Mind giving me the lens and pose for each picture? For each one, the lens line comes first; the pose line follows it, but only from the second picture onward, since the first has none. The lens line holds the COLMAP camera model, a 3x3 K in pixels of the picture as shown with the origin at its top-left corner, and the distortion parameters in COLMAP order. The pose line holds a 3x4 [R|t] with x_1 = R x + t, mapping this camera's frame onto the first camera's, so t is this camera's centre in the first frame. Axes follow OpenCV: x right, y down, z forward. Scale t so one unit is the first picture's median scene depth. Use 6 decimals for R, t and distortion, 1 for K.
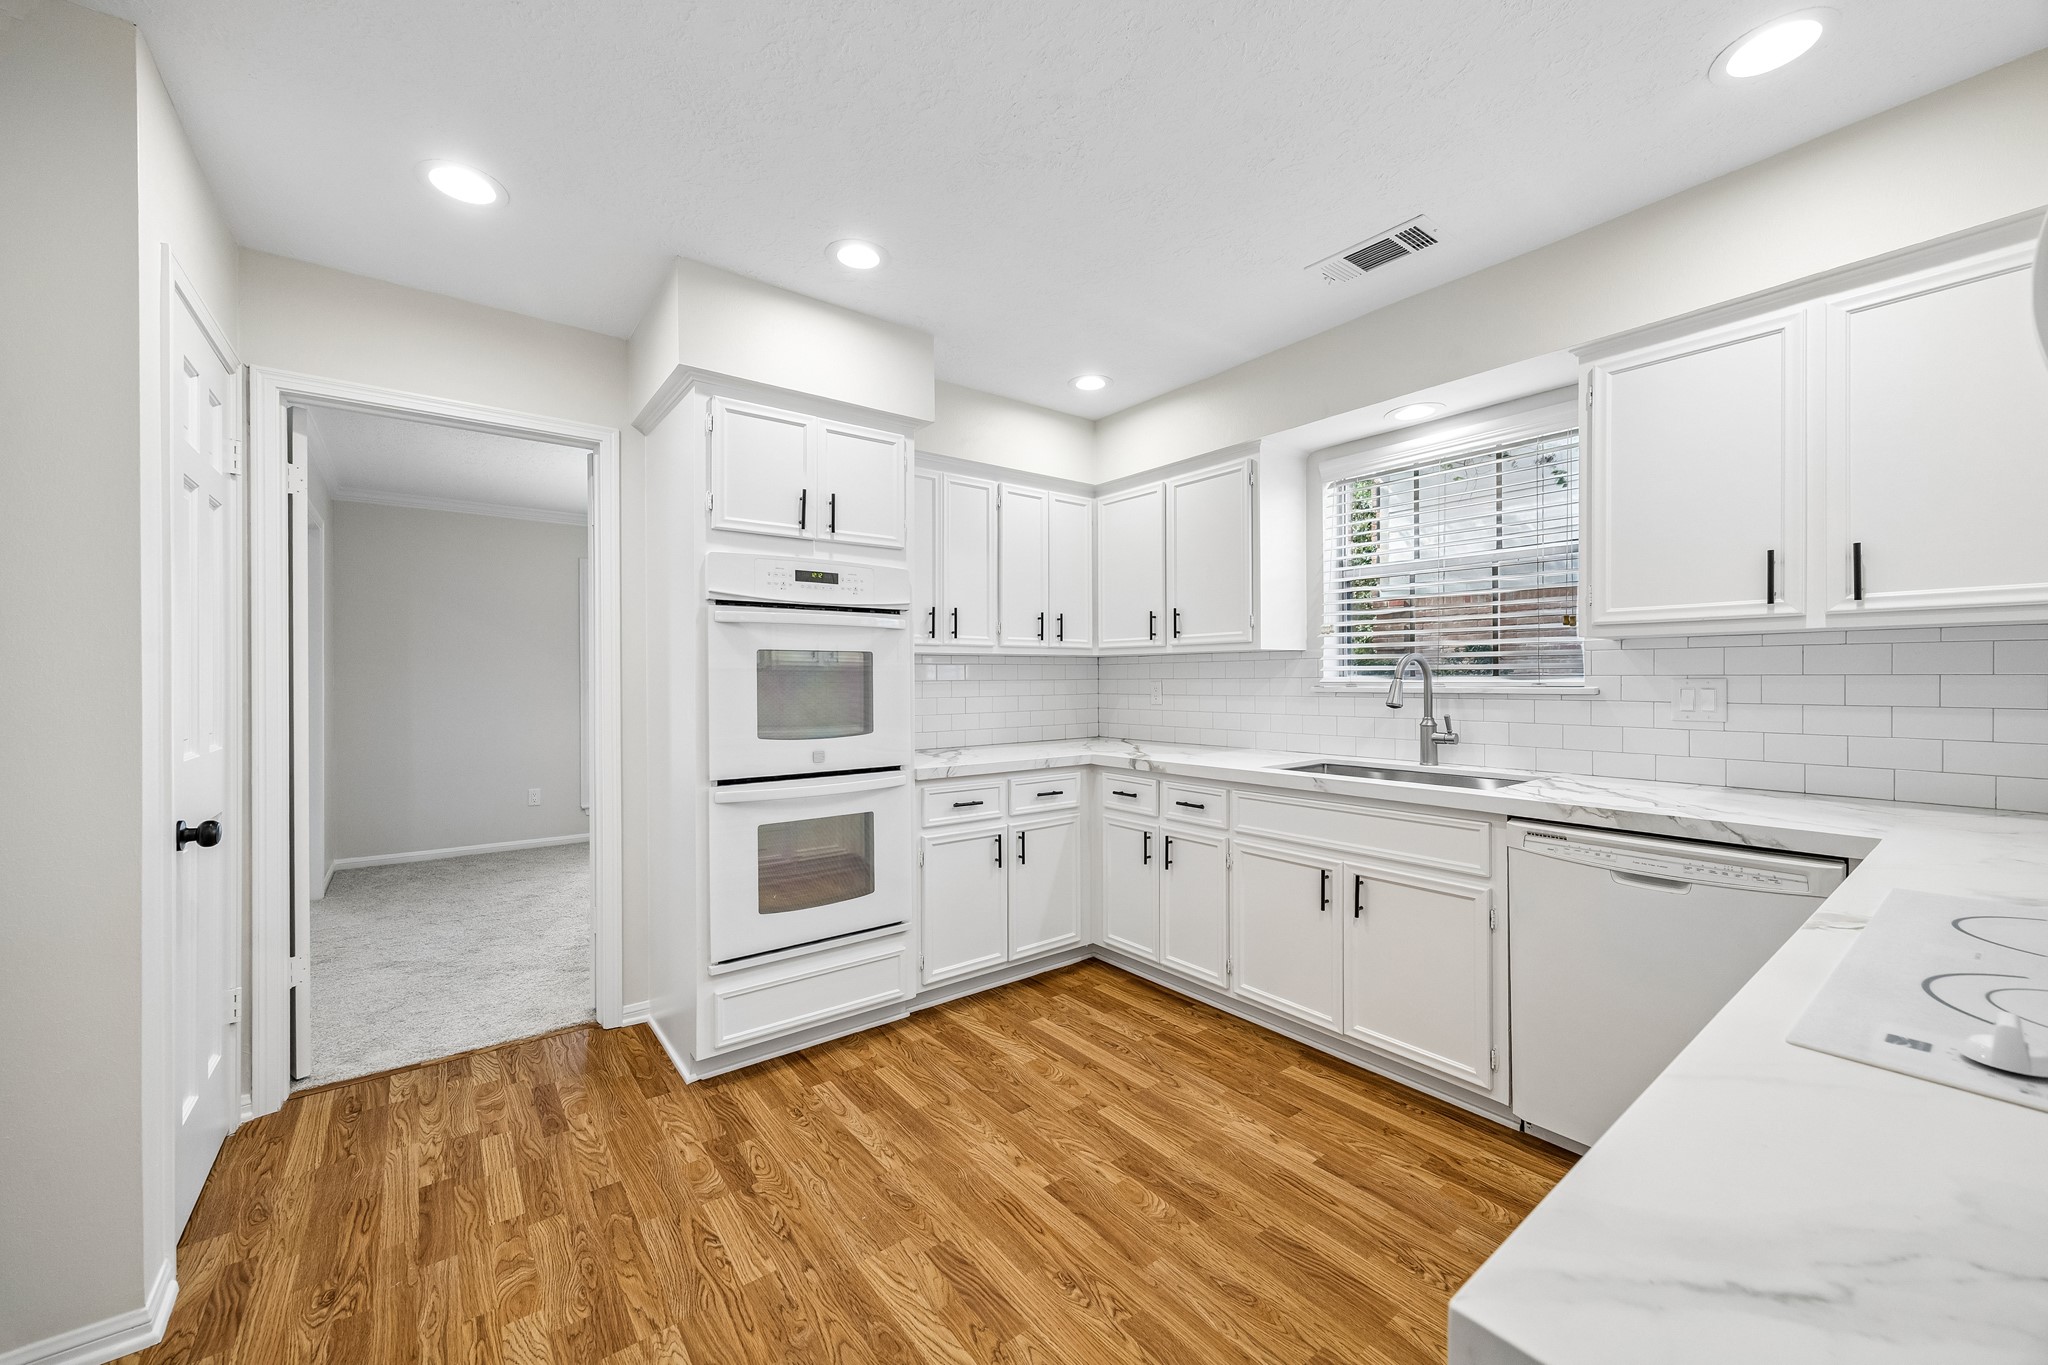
lens RADIAL K [[780.3, 0, 1026.6], [0, 780.3, 673.9], [0, 0, 1]] dist [0.006152, -0.000552]
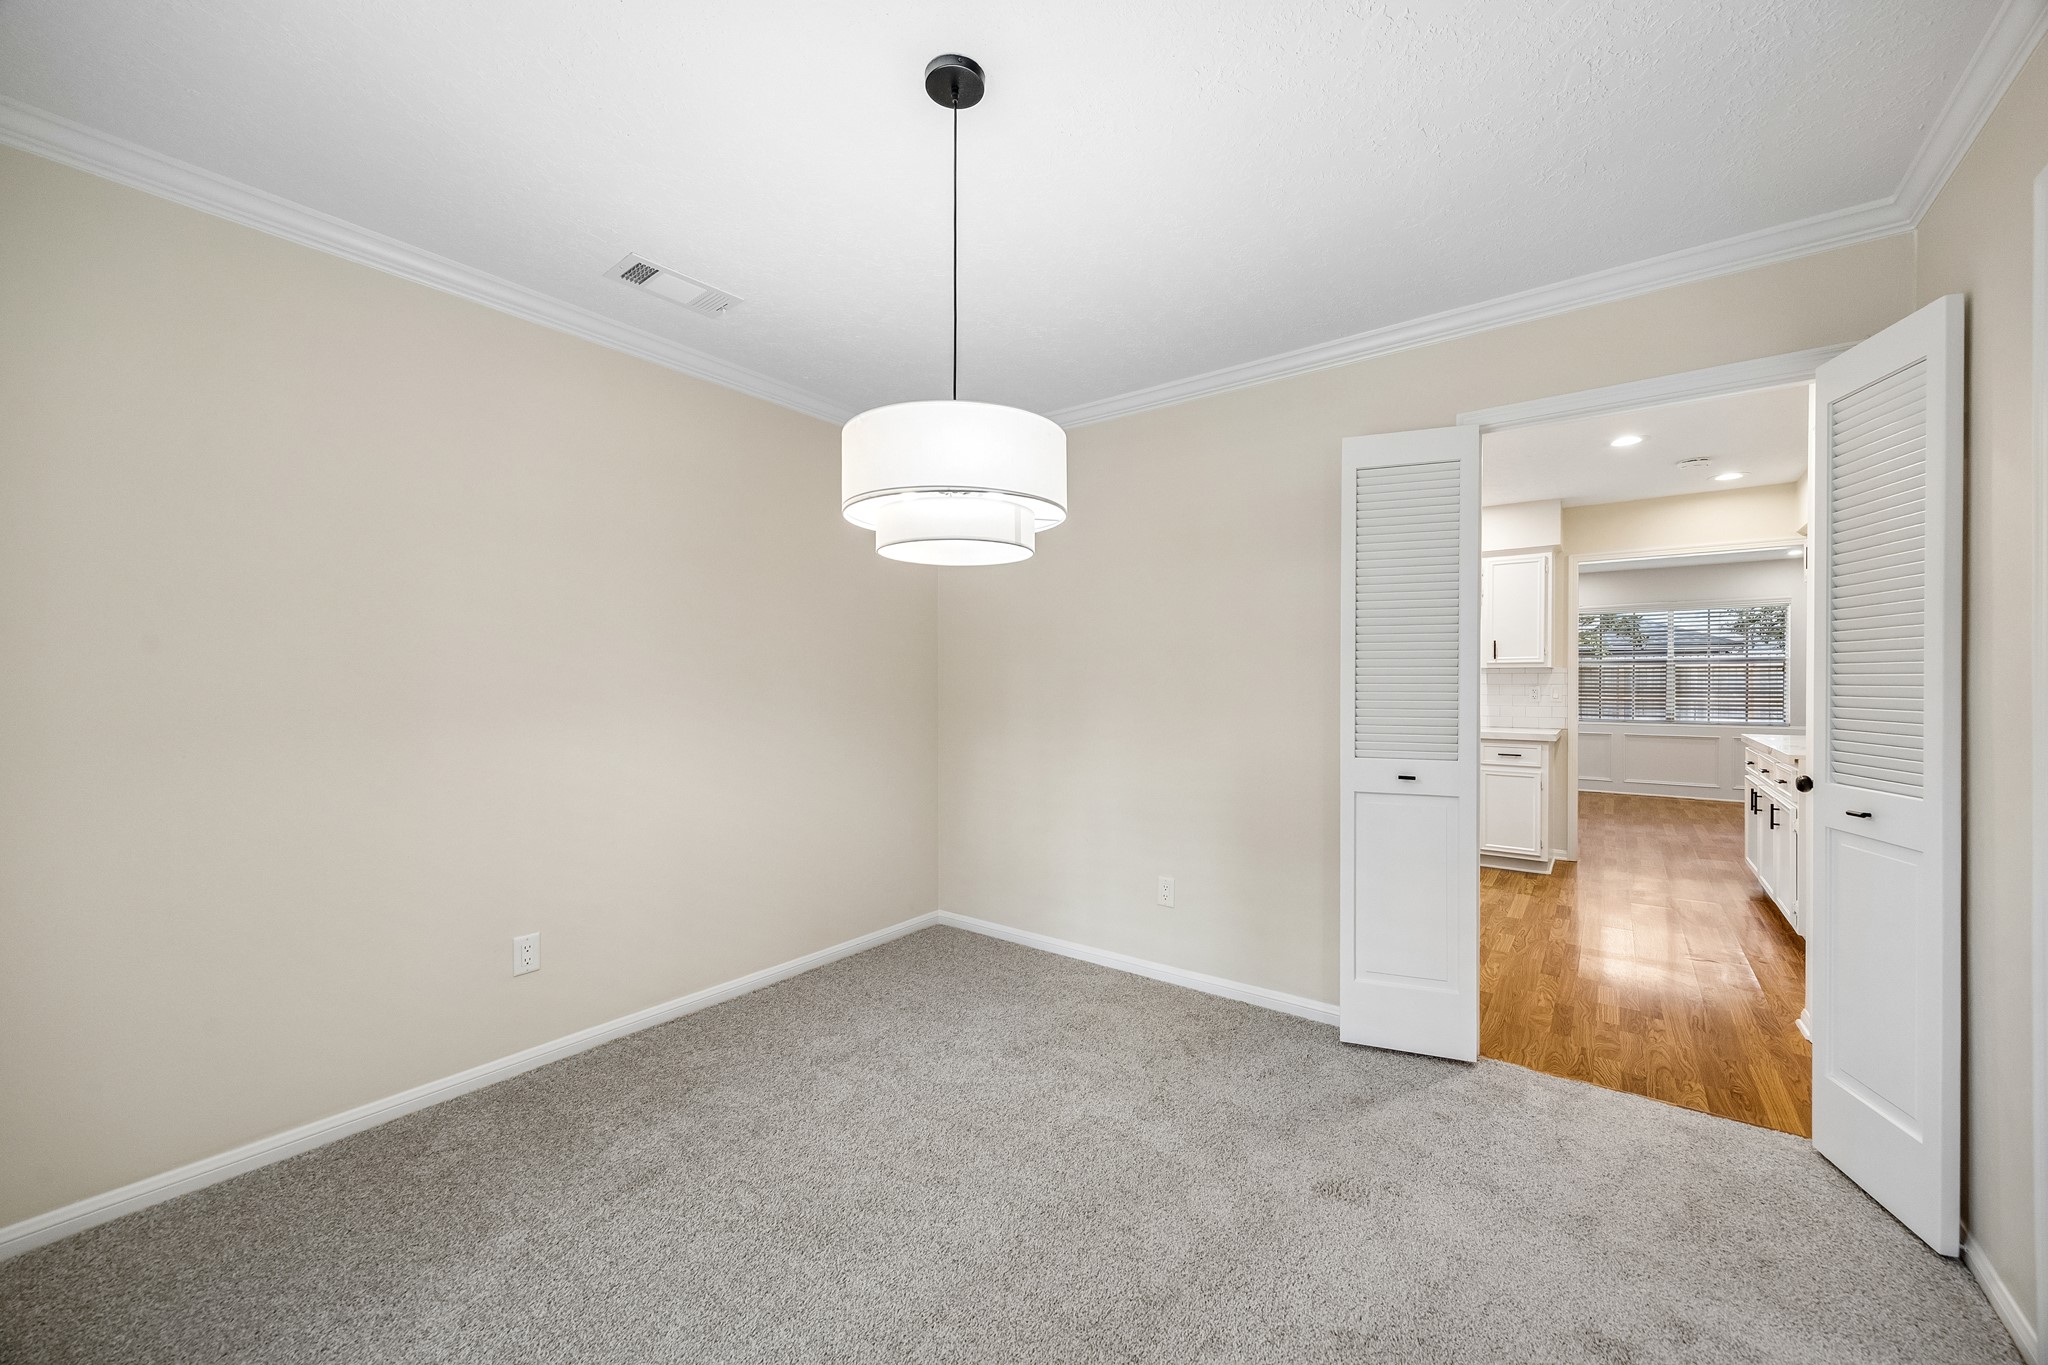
lens RADIAL K [[780.3, 0, 1014.5], [0, 780.3, 680.5], [0, 0, 1]] dist [0.006152, -0.000552]
pose [[-0.259200, 0.006232, 0.965804, -1.910469], [-0.000993, 0.999977, -0.006718, 0.013489], [-0.965823, -0.002700, -0.259187, 2.597520]]
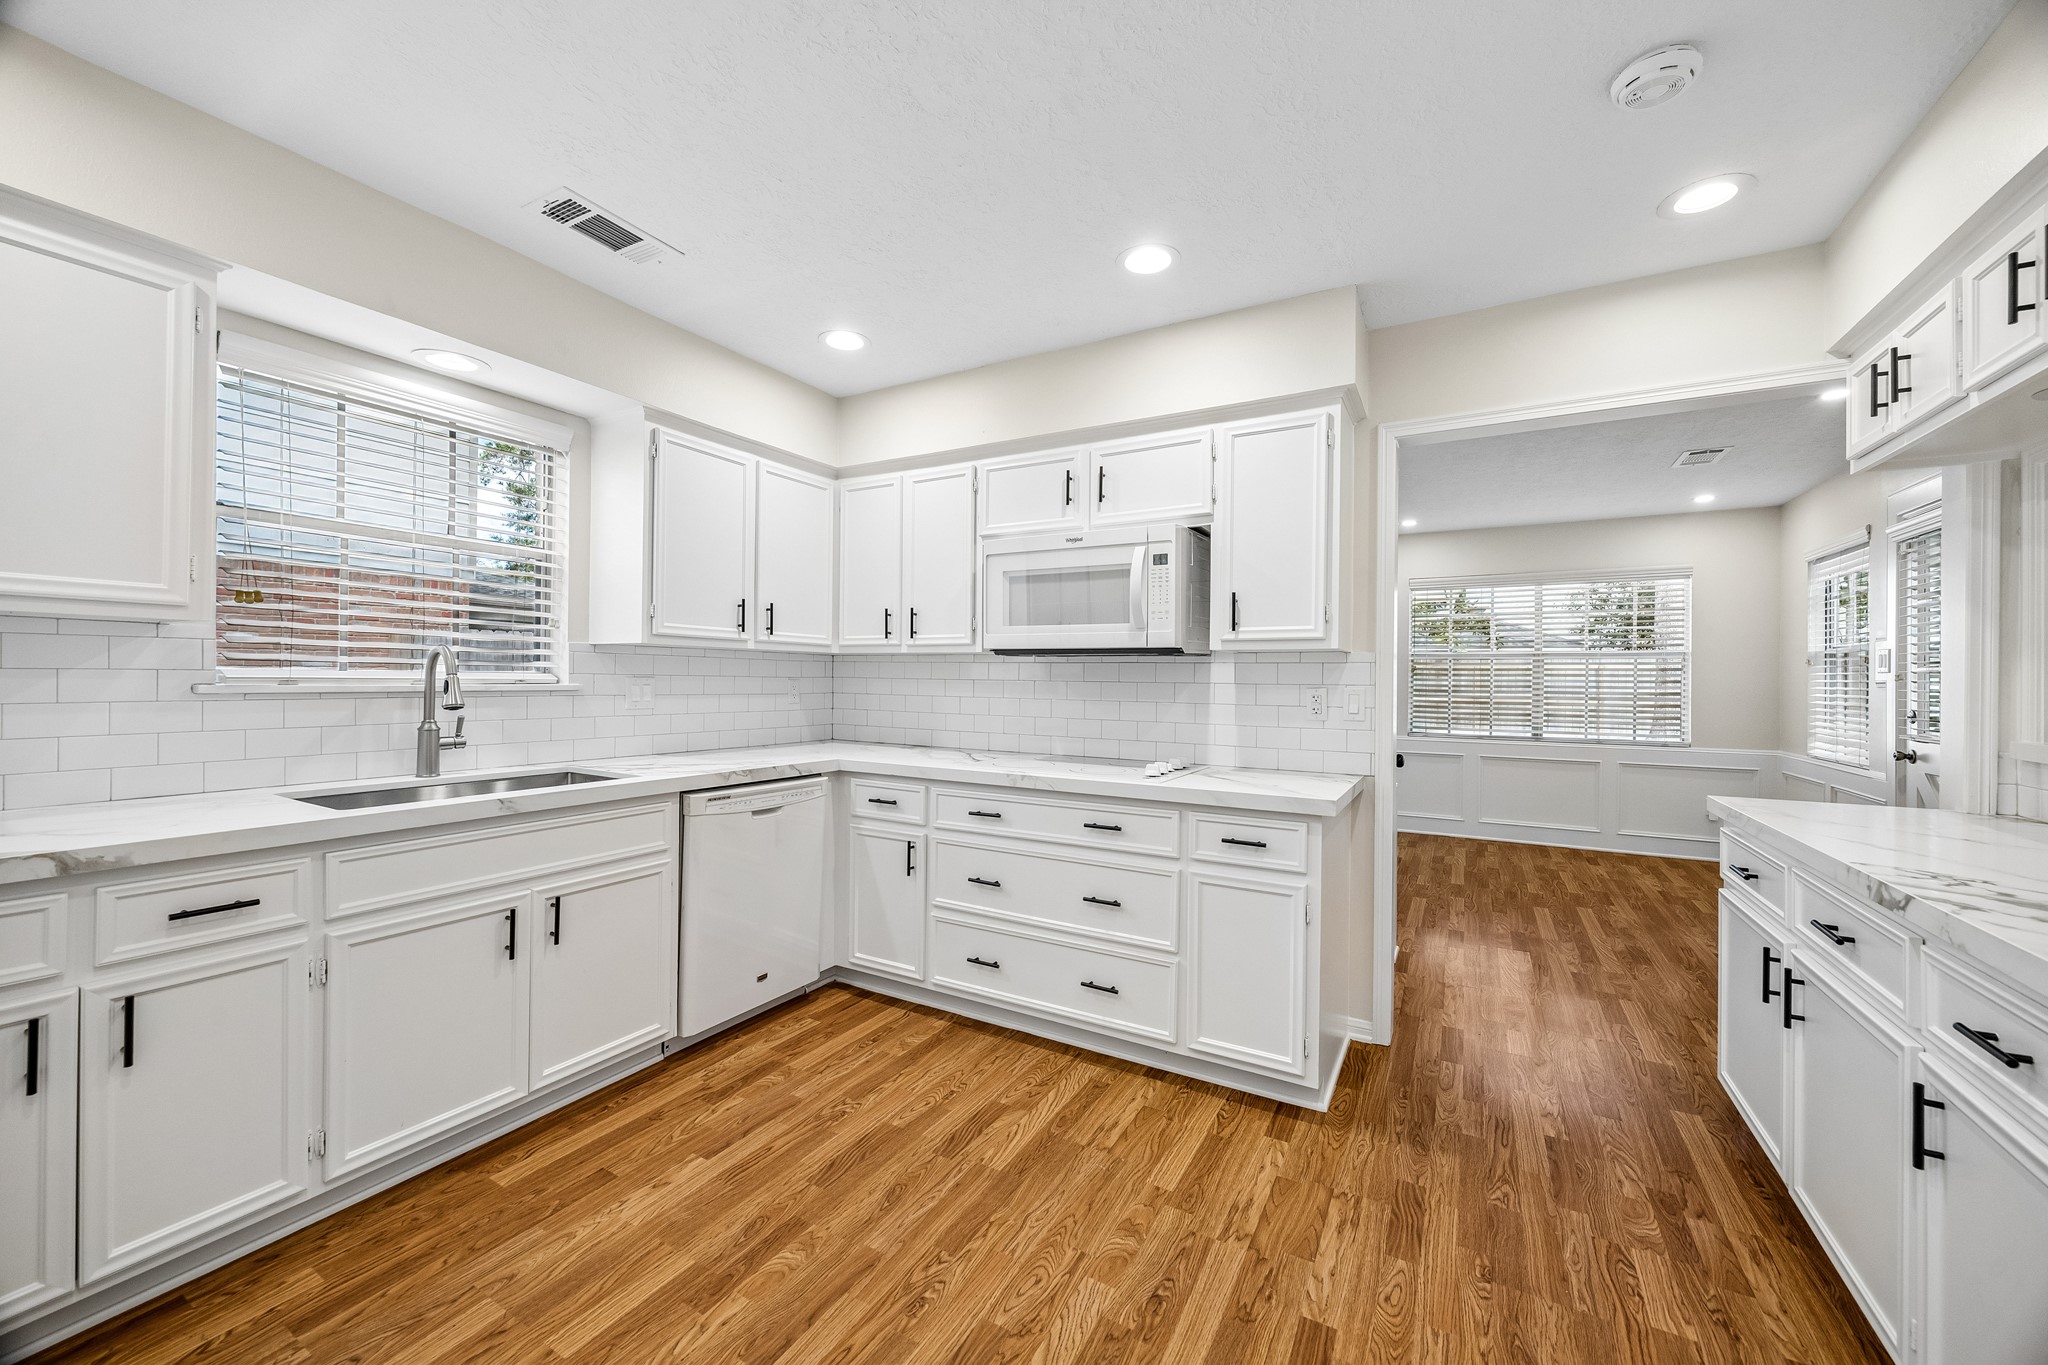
lens RADIAL K [[780.3, 0, 1026.2], [0, 780.3, 675.7], [0, 0, 1]] dist [0.006152, -0.000552]
pose [[-0.385934, 0.009430, 0.922478, -0.662752], [-0.010888, 0.999832, -0.014776, 0.015935], [-0.922462, -0.015747, -0.385767, 0.939528]]
